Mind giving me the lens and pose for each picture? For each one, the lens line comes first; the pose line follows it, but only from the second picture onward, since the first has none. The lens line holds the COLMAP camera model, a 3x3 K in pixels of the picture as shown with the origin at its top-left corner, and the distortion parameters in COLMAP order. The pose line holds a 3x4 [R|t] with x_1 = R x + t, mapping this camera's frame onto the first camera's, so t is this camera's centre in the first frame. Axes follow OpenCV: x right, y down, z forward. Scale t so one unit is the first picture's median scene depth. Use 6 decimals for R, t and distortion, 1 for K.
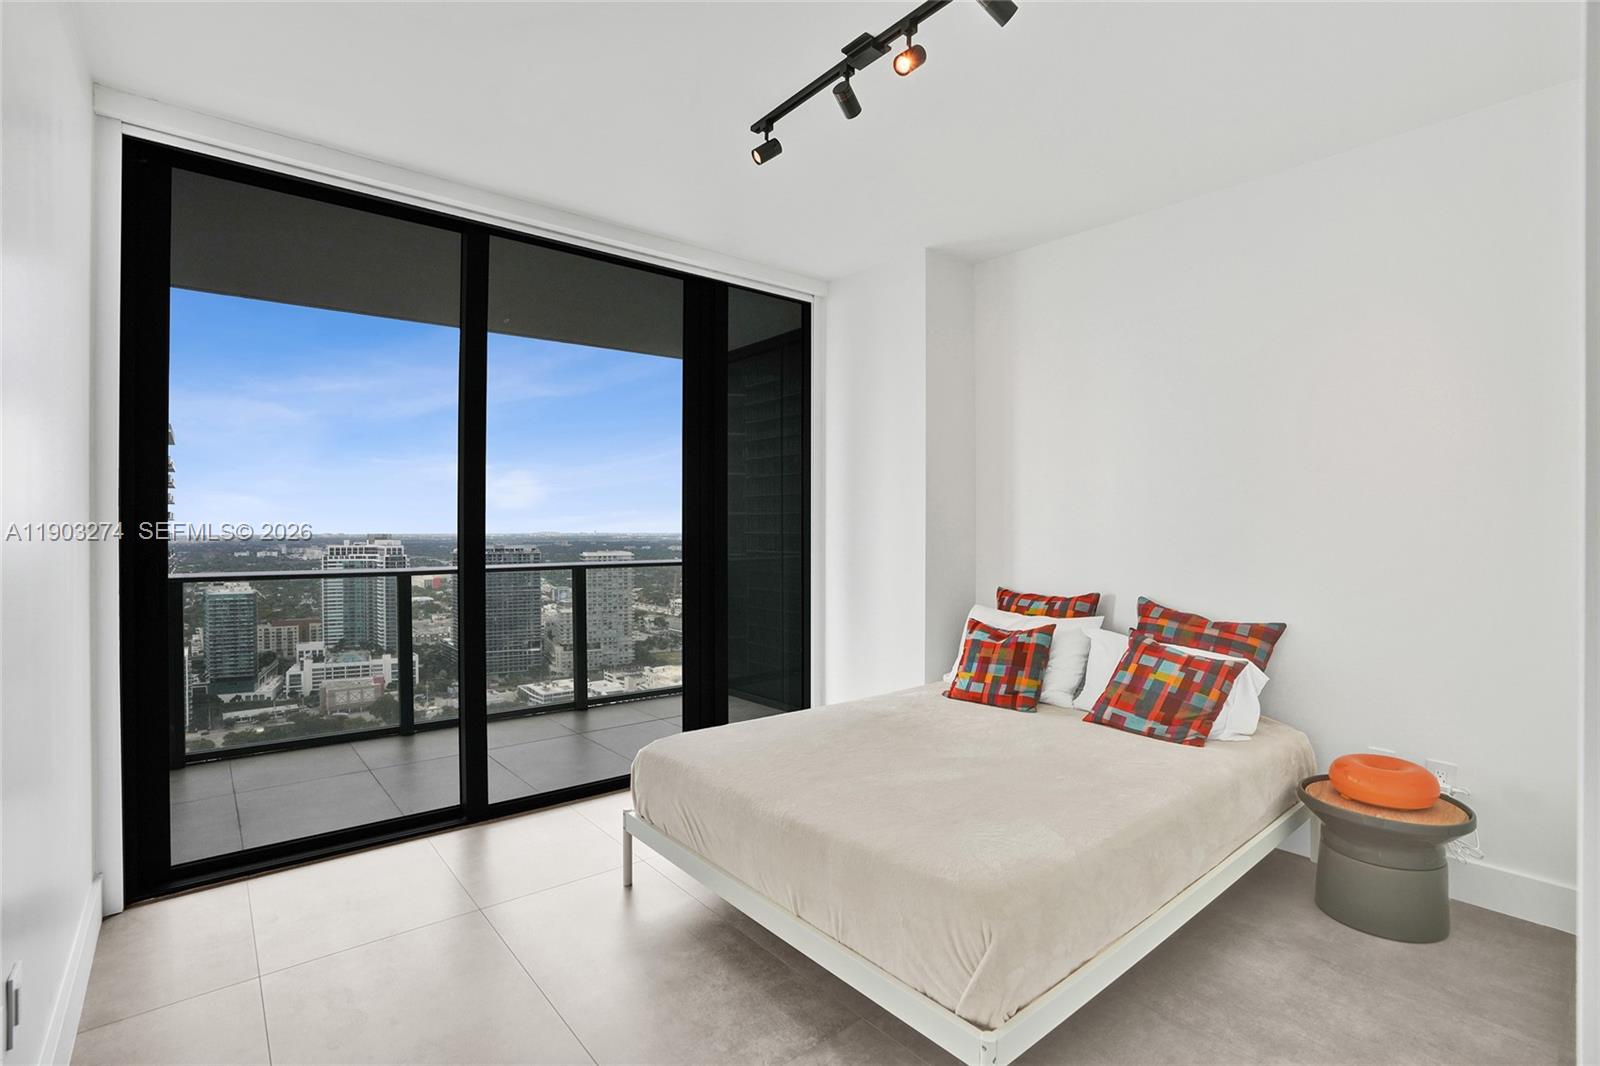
lens RADIAL K [[738.2, 0, 820.6], [0, 738.2, 536.2], [0, 0, 1]] dist [-0.106354, 0.048375]
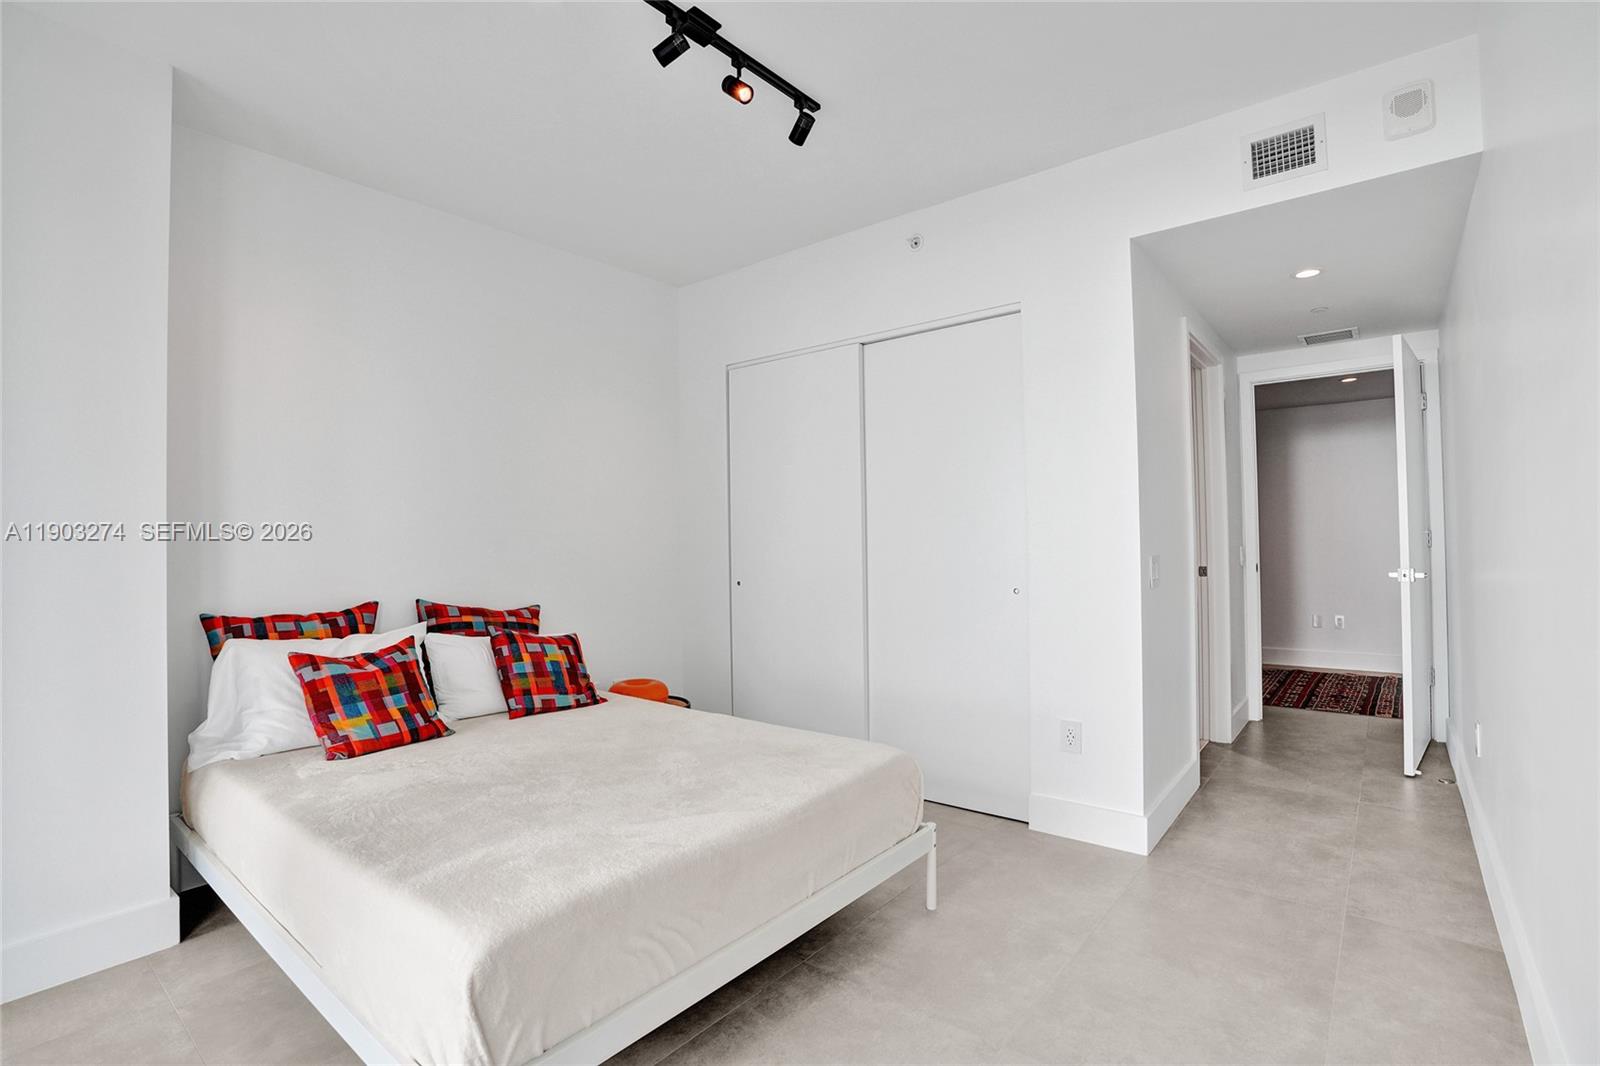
lens RADIAL K [[734.2, 0, 807.2], [0, 734.2, 527.6], [0, 0, 1]] dist [-0.039051, 0.021513]
pose [[-0.164775, 0.015363, 0.986212, -0.738263], [0.022565, 0.999676, -0.011803, 0.014496], [-0.986073, 0.020309, -0.165068, 0.810788]]
